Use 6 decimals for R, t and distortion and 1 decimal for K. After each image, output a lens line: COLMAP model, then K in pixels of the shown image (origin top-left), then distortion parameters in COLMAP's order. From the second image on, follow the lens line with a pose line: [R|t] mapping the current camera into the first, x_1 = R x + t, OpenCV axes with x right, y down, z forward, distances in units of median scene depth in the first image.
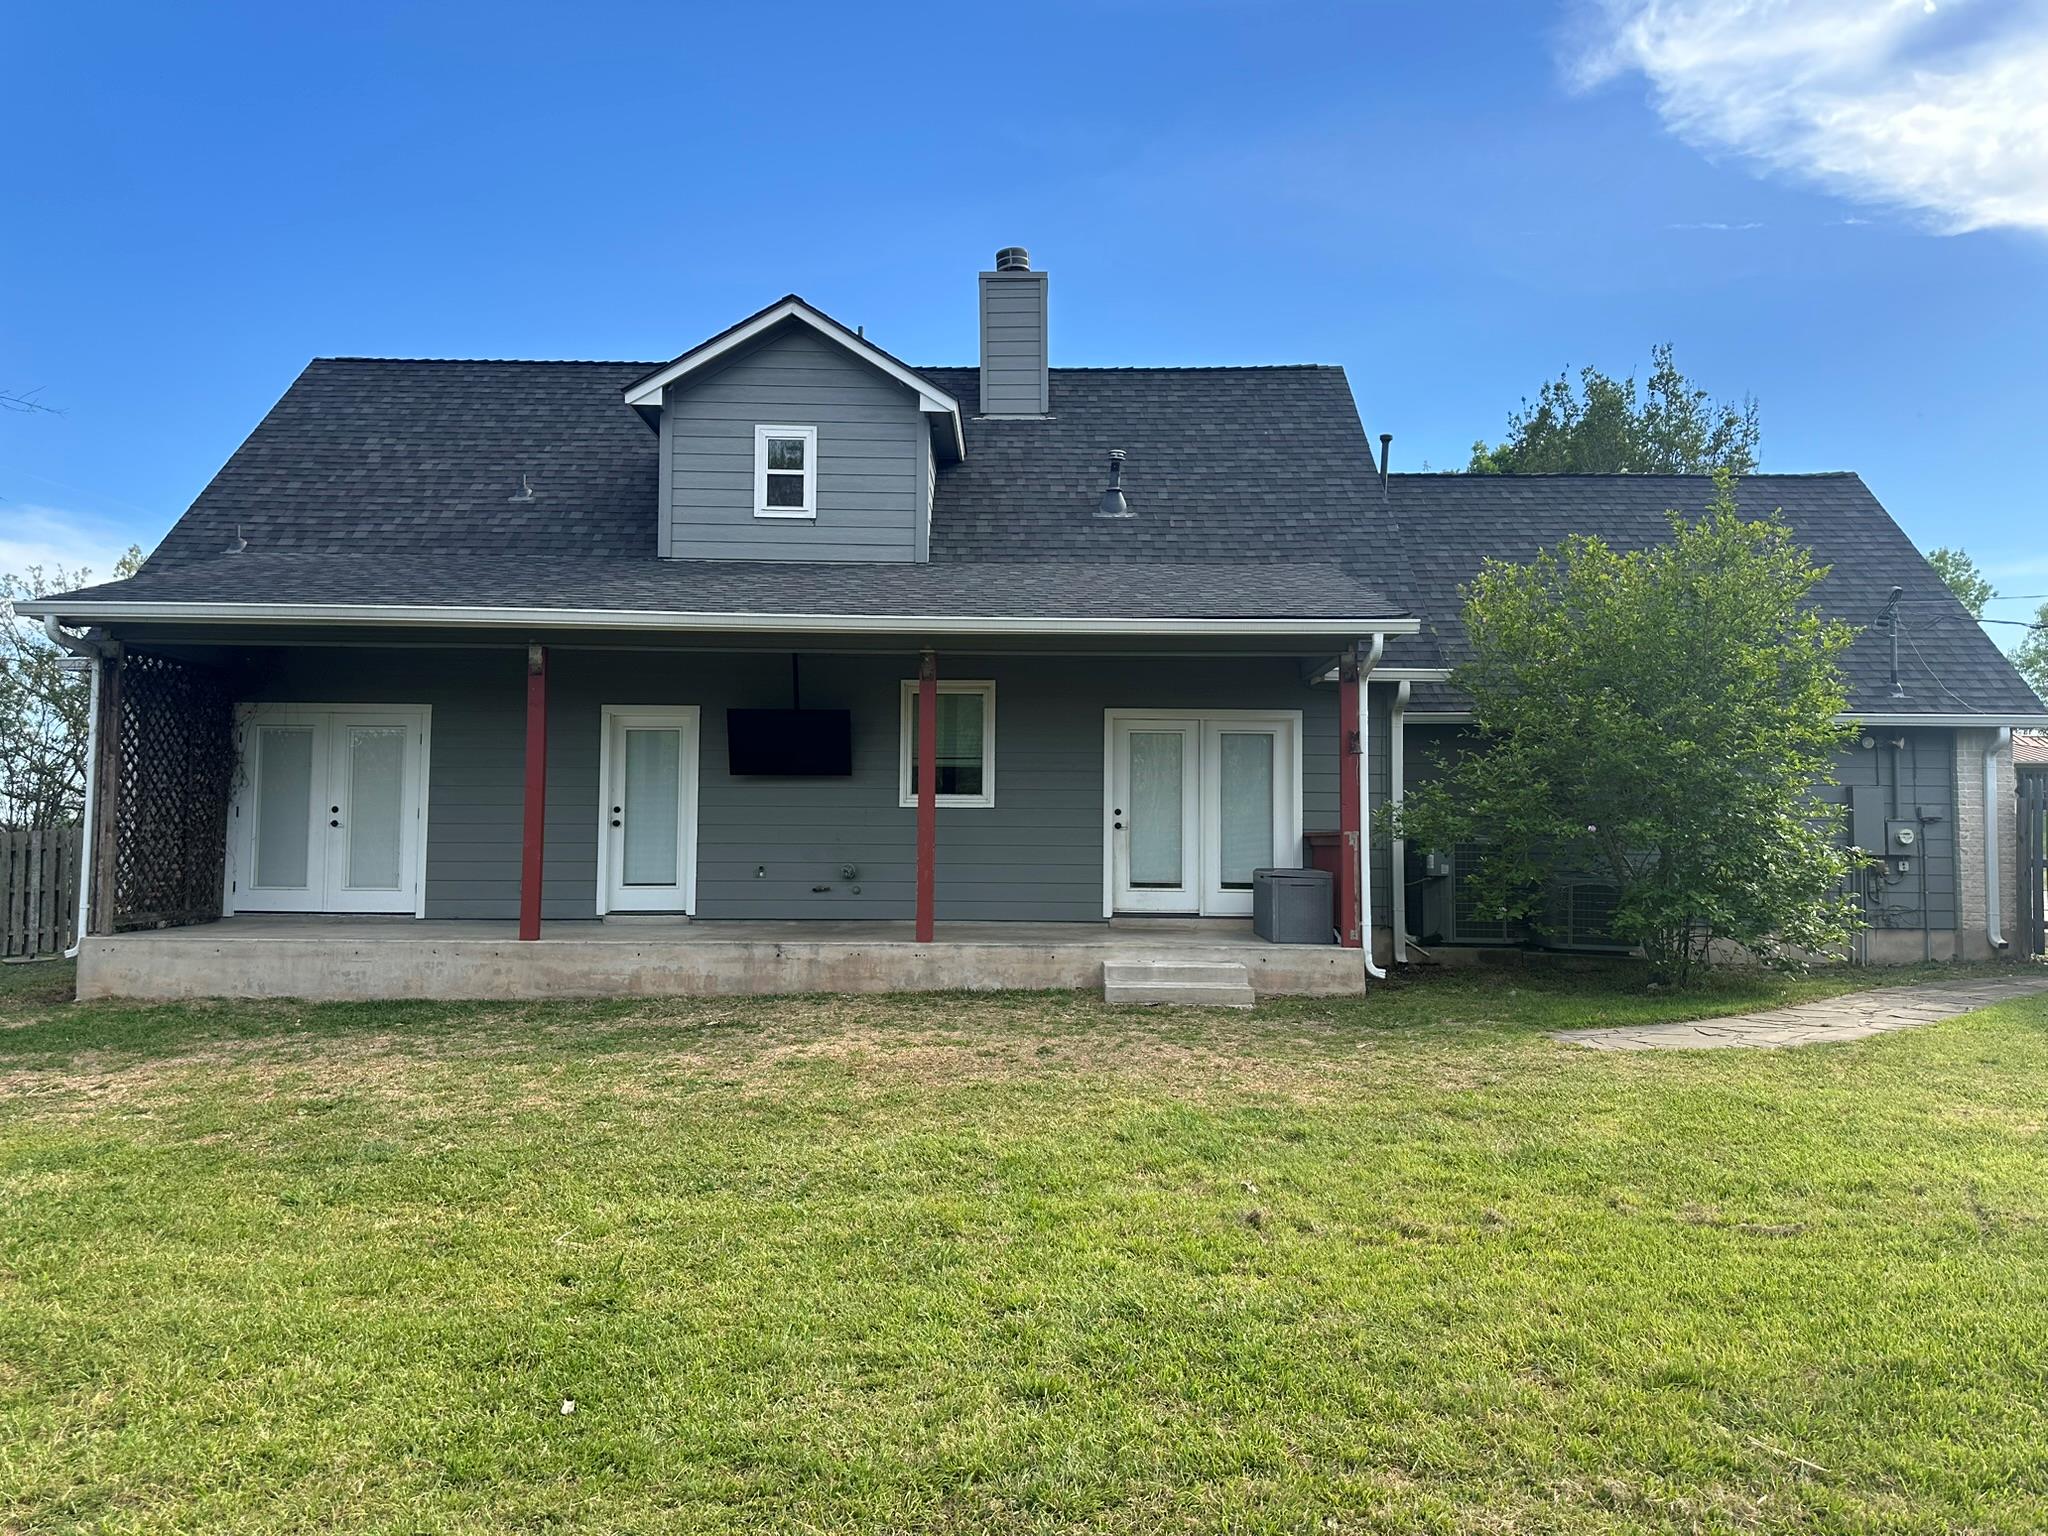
lens RADIAL K [[1435.1, 0, 1010.2], [0, 1435.1, 767.0], [0, 0, 1]] dist [0.101085, -0.144100]
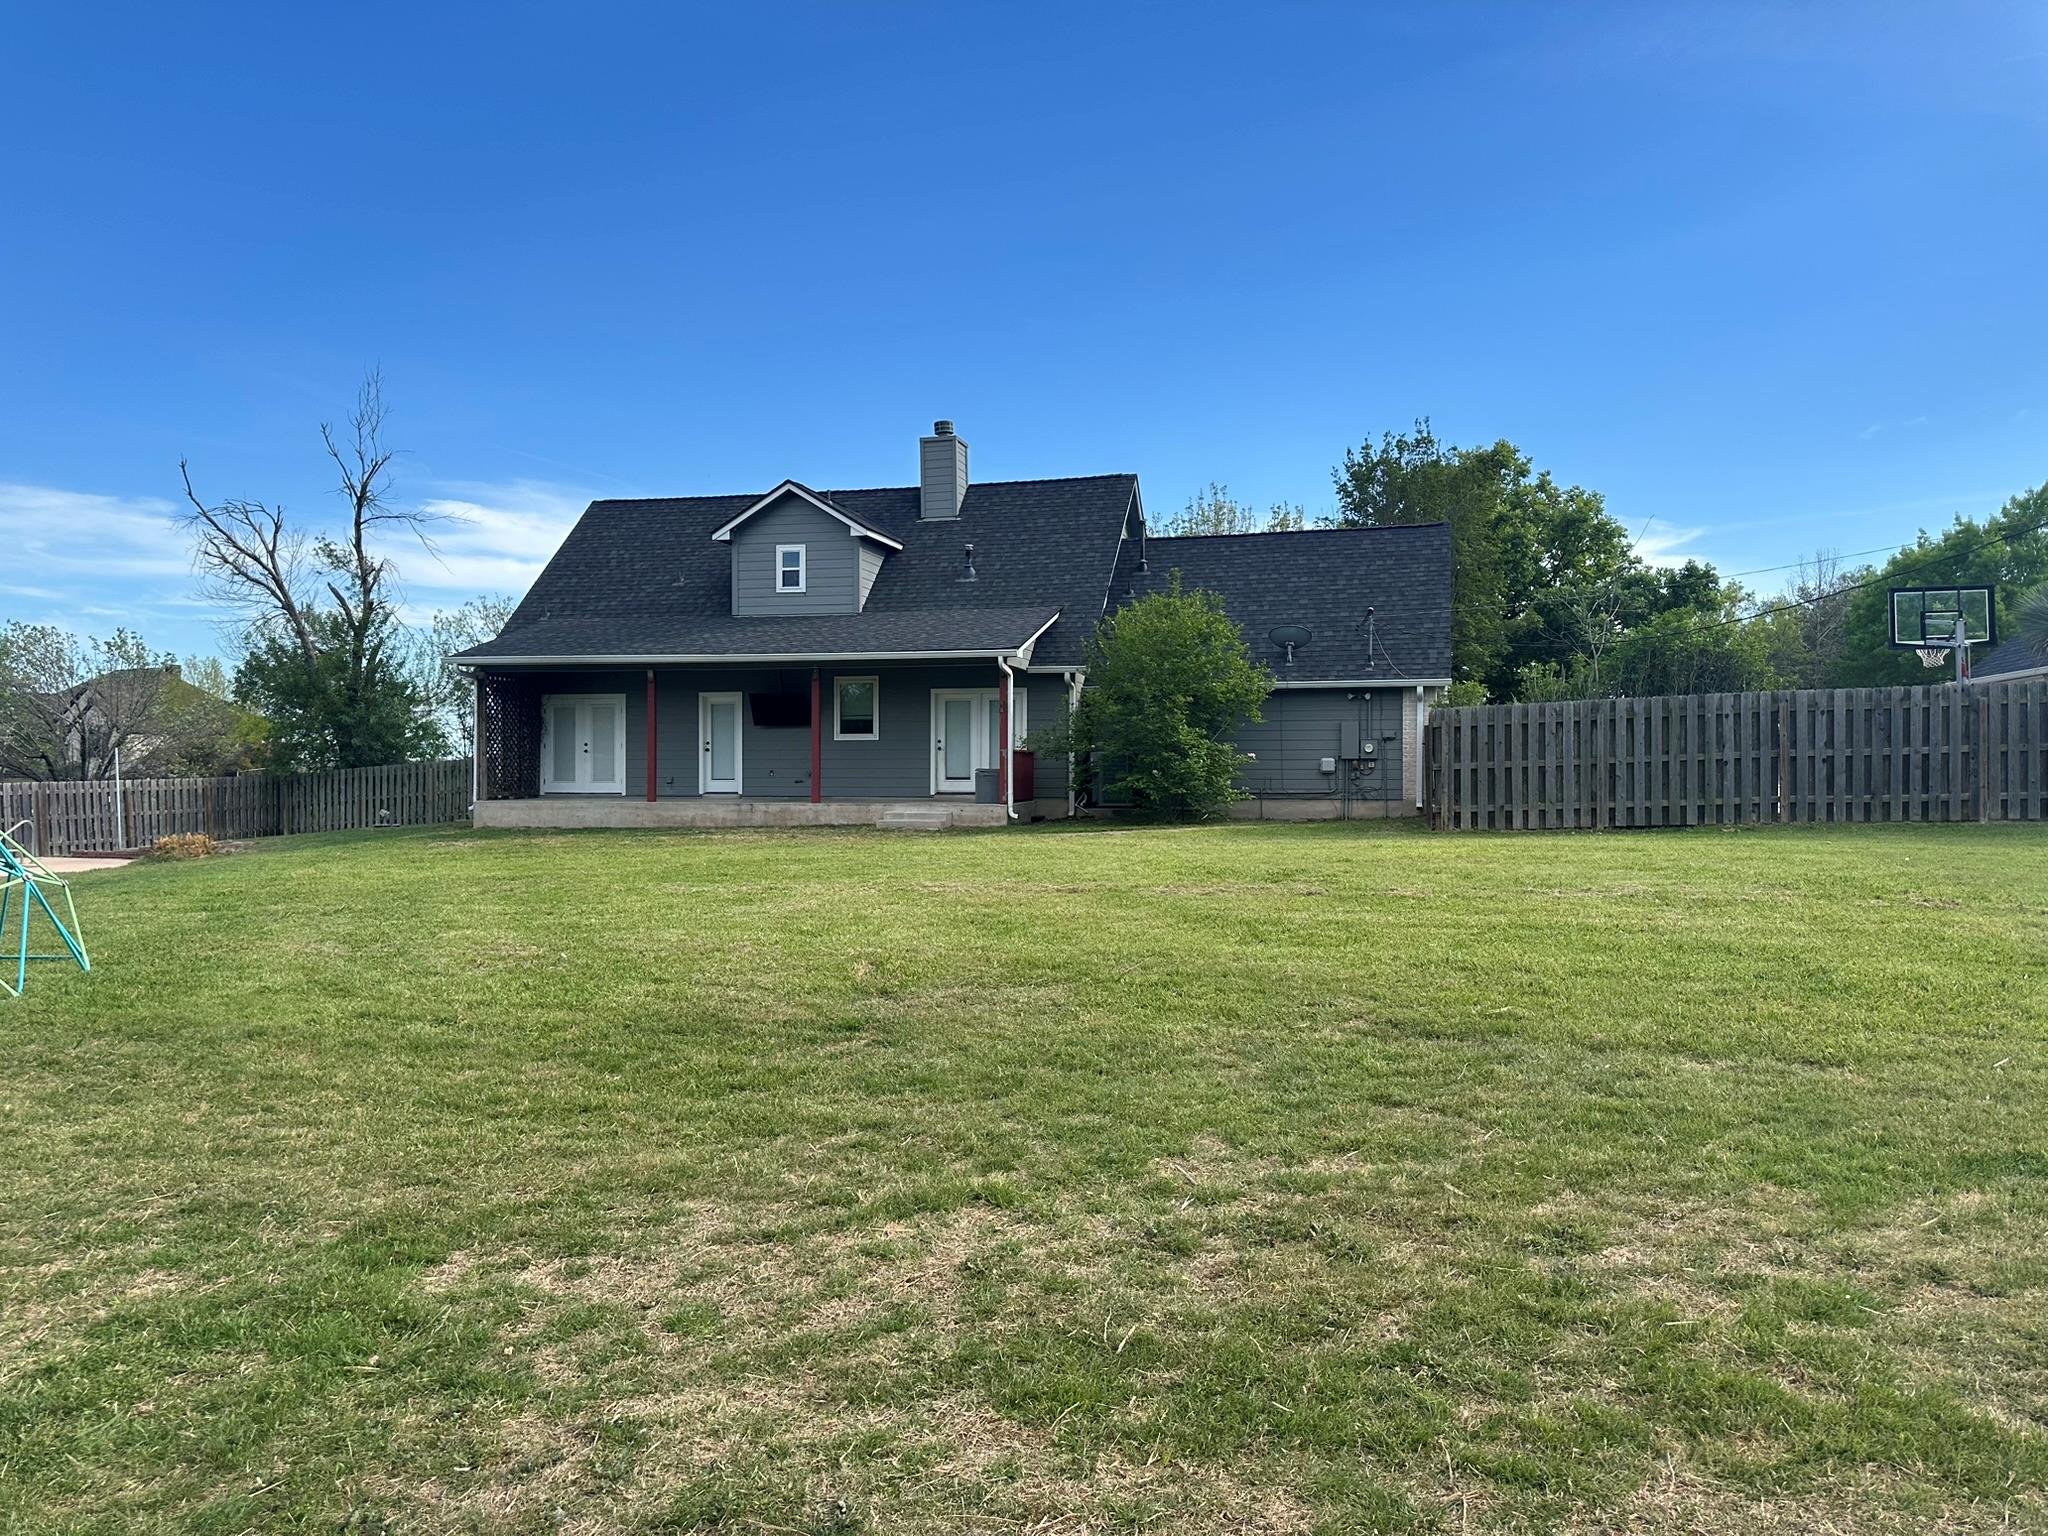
lens RADIAL K [[1425.1, 0, 1024.0], [0, 1425.1, 768.0], [0, 0, 1]] dist [0.102089, -0.122010]
pose [[0.967331, -0.009403, -0.253344, 0.646399], [0.021933, 0.998669, 0.046679, -0.019679], [0.252568, -0.050711, 0.966249, -0.813693]]
